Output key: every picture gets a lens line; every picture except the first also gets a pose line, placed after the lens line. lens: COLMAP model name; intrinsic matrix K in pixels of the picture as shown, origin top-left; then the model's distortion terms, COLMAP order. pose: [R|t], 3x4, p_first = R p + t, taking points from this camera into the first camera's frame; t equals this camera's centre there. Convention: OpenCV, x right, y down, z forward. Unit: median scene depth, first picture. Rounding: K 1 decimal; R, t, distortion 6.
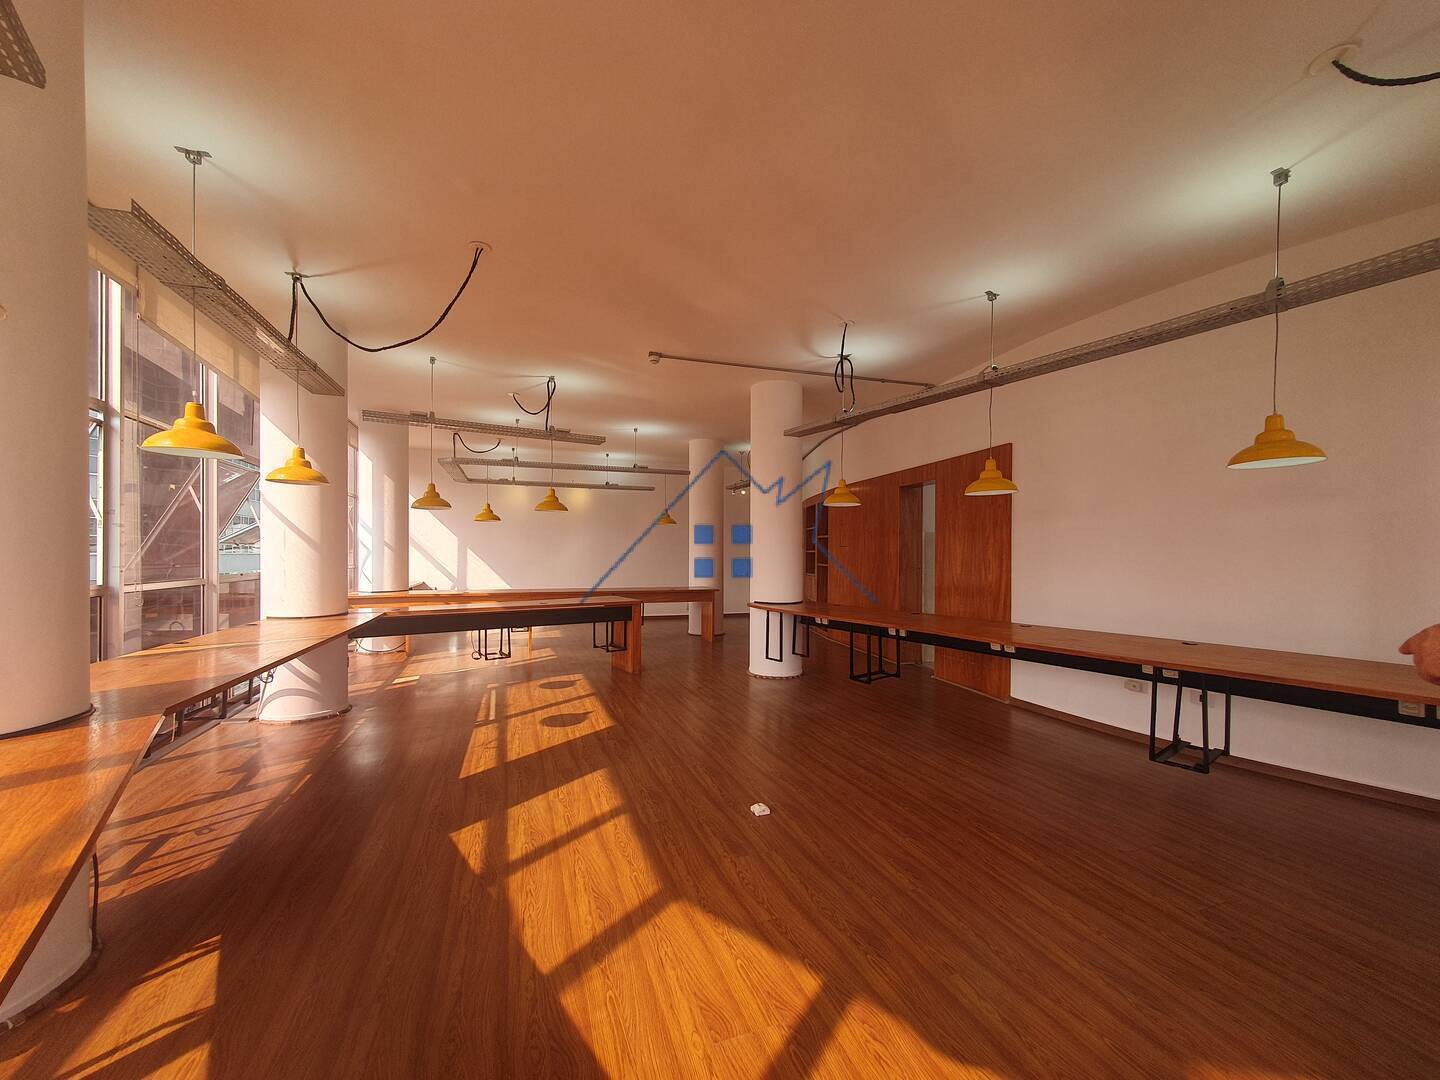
lens RADIAL K [[577.6, 0, 723.0], [0, 577.6, 542.3], [0, 0, 1]] dist [-0.000172, -0.007625]
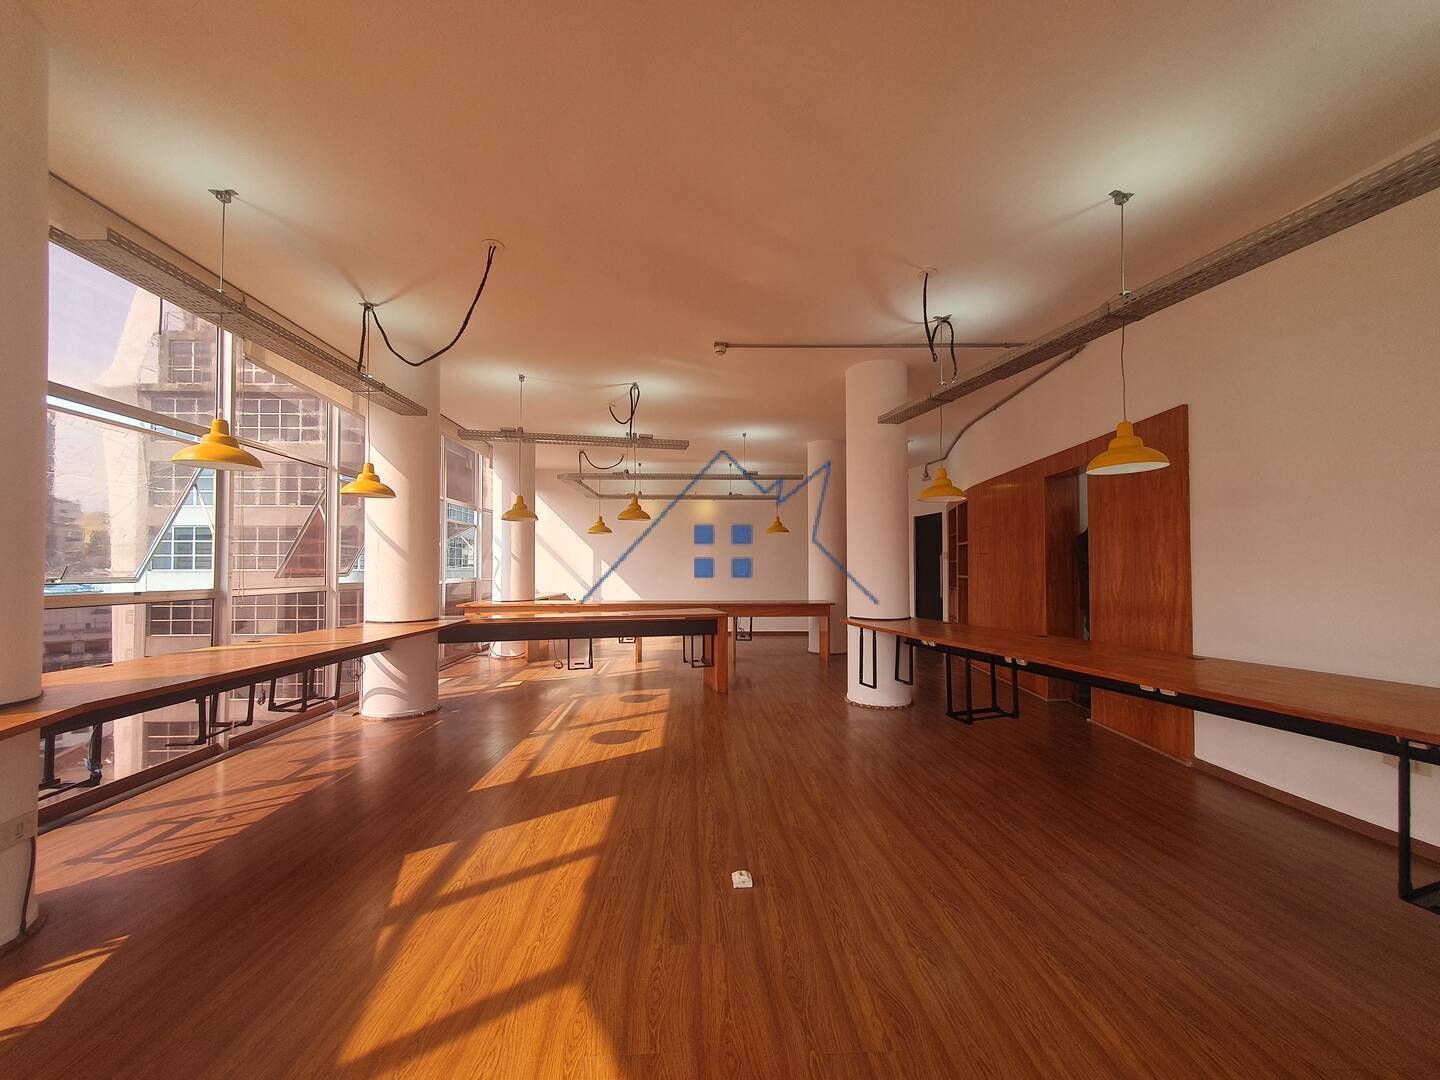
lens RADIAL K [[578.7, 0, 713.4], [0, 578.7, 542.2], [0, 0, 1]] dist [-0.002512, -0.000369]
pose [[0.950741, -0.018601, -0.309429, 0.148239], [0.010341, 0.999546, -0.028313, 0.015277], [0.309815, 0.023719, 0.950501, 0.124166]]
